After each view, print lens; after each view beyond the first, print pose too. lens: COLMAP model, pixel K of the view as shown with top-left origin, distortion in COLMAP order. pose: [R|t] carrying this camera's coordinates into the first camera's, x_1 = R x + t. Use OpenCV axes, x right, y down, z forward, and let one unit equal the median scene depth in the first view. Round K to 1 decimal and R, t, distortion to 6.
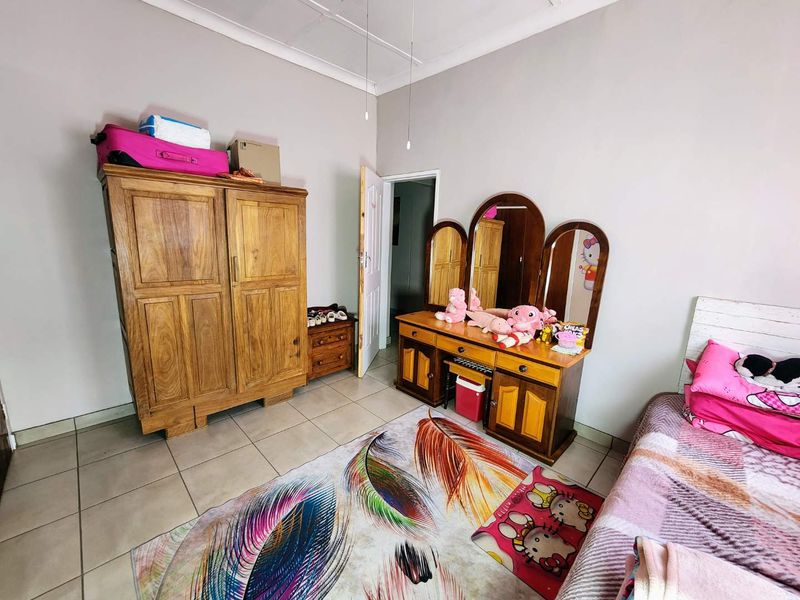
lens RADIAL K [[329.7, 0, 400.5], [0, 329.7, 298.6], [0, 0, 1]] dist [0.000971, -0.000215]
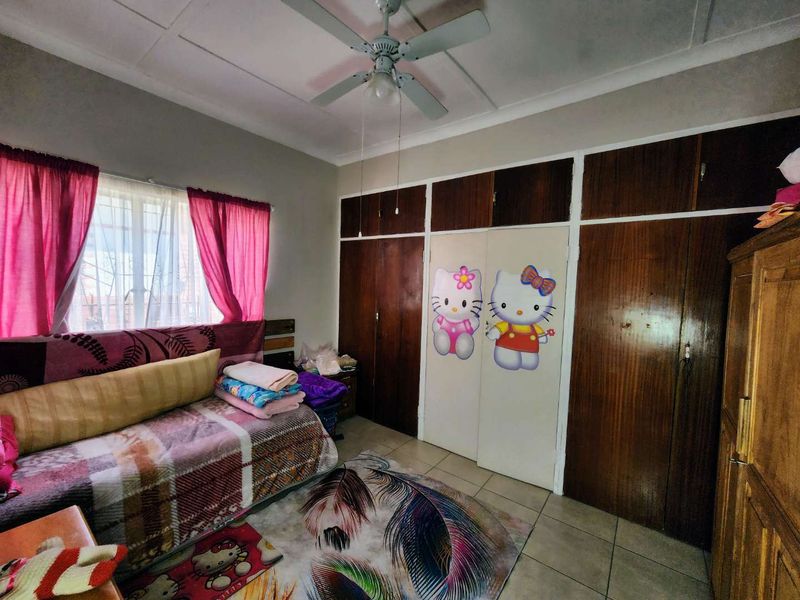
lens RADIAL K [[329.7, 0, 400.2], [0, 329.7, 297.7], [0, 0, 1]] dist [0.000971, -0.000215]
pose [[-0.988024, -0.064502, -0.140169, 0.030022], [-0.096377, 0.967409, 0.234162, -0.458568], [0.120497, 0.244867, -0.962040, 1.947145]]
